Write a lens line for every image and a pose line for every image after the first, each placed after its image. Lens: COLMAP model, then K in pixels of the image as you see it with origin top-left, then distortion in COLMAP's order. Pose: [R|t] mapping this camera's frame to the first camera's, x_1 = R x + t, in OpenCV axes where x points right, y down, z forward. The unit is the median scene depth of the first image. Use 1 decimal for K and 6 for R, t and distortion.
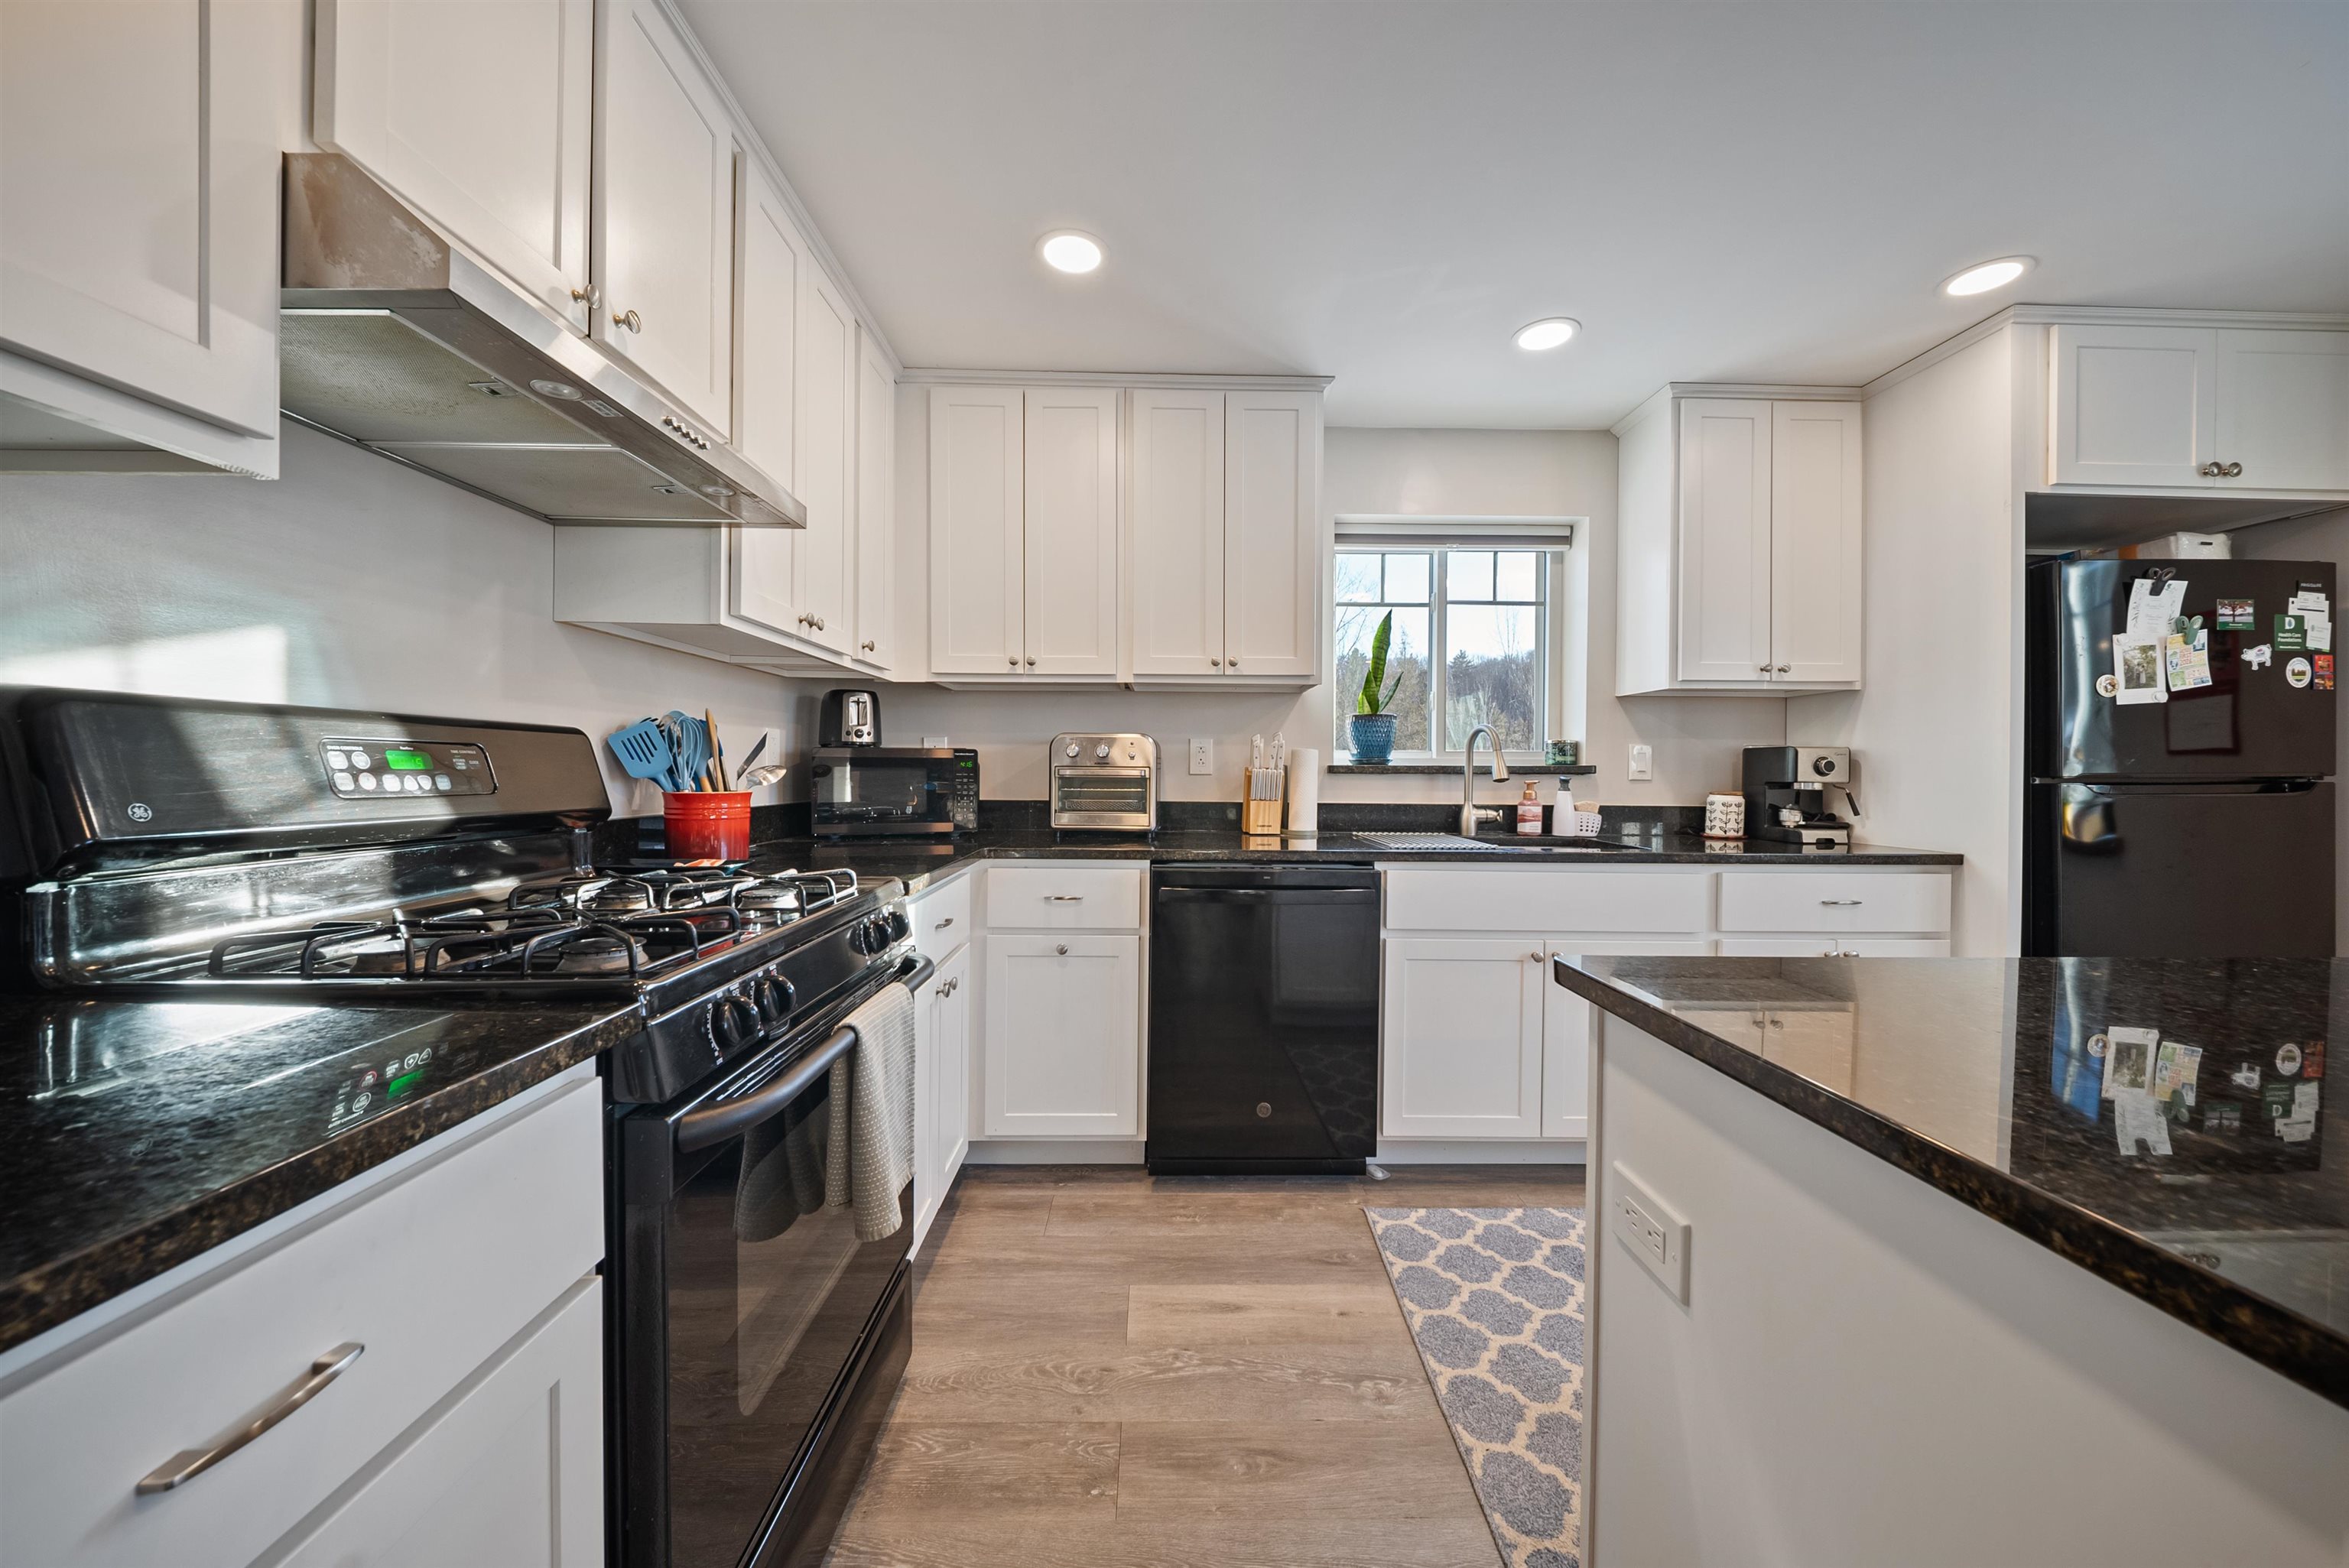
lens RADIAL K [[835.3, 0, 1175.2], [0, 835.3, 770.3], [0, 0, 1]] dist [-0.000885, -0.000319]
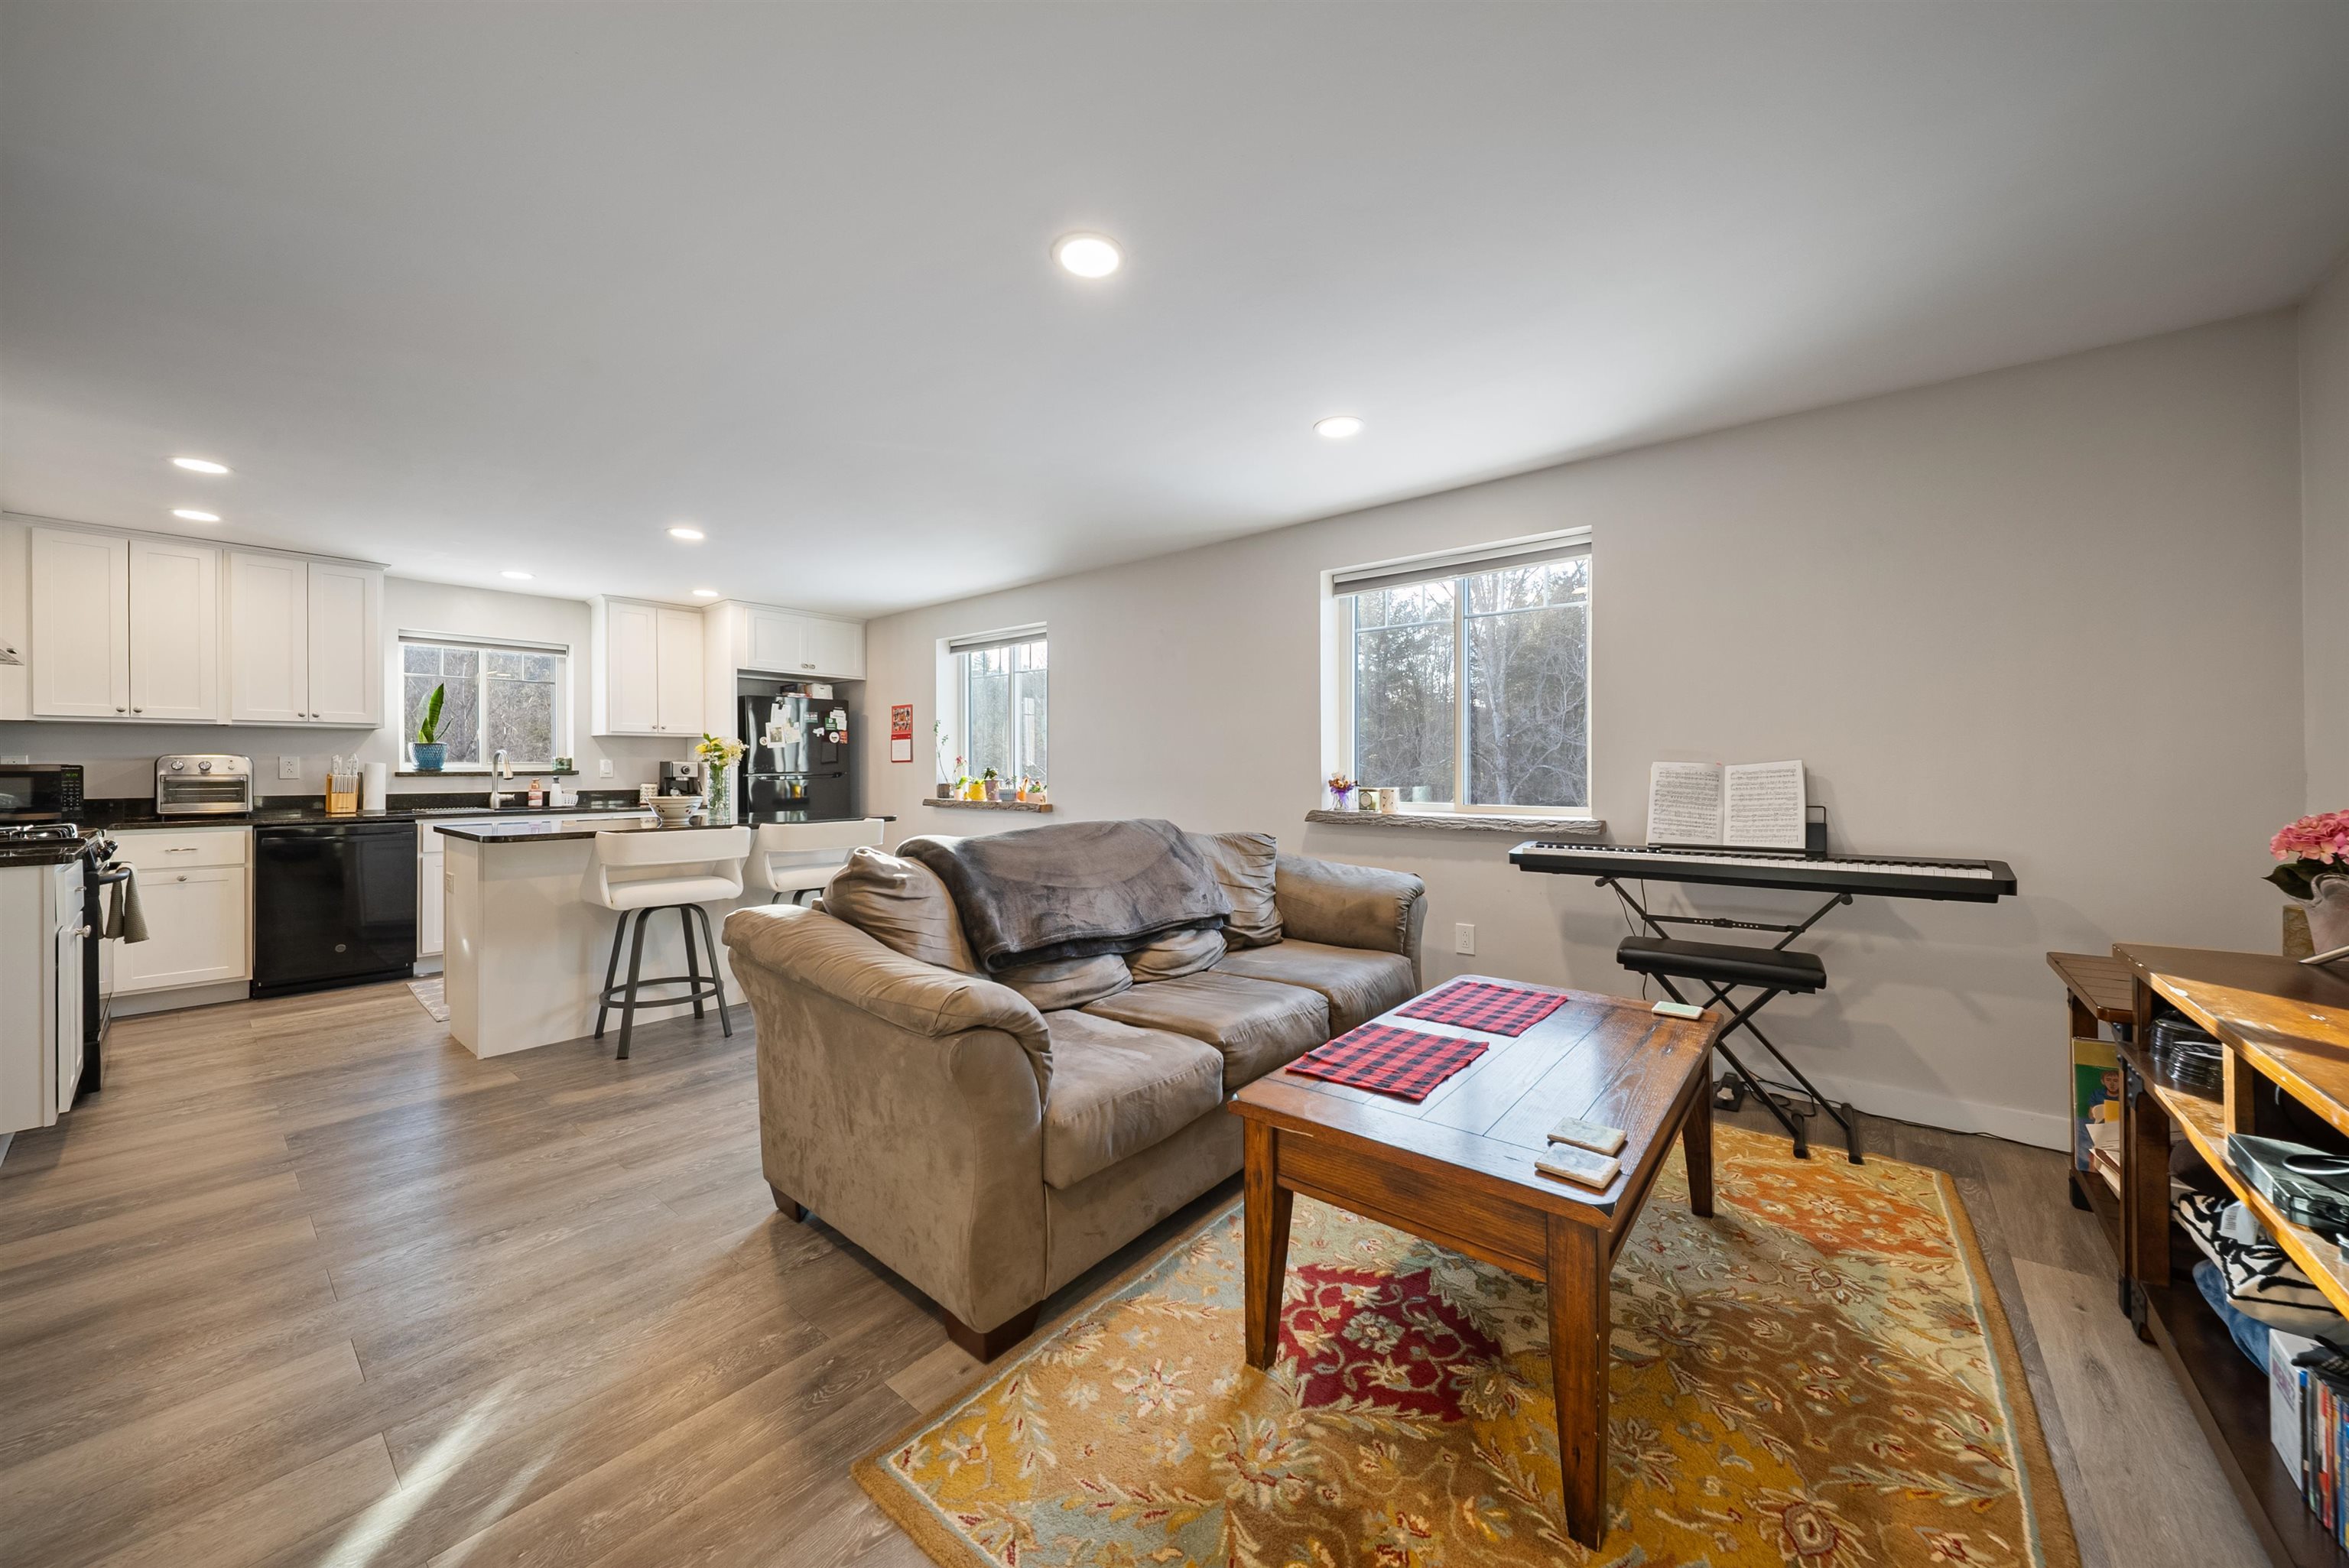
lens RADIAL K [[835.3, 0, 1172.4], [0, 835.3, 765.2], [0, 0, 1]] dist [-0.000885, -0.000319]
pose [[0.646003, -0.005008, 0.763319, -0.104678], [0.007872, 0.999969, -0.000101, -0.007780], [-0.763295, 0.006074, 0.646022, -1.446509]]
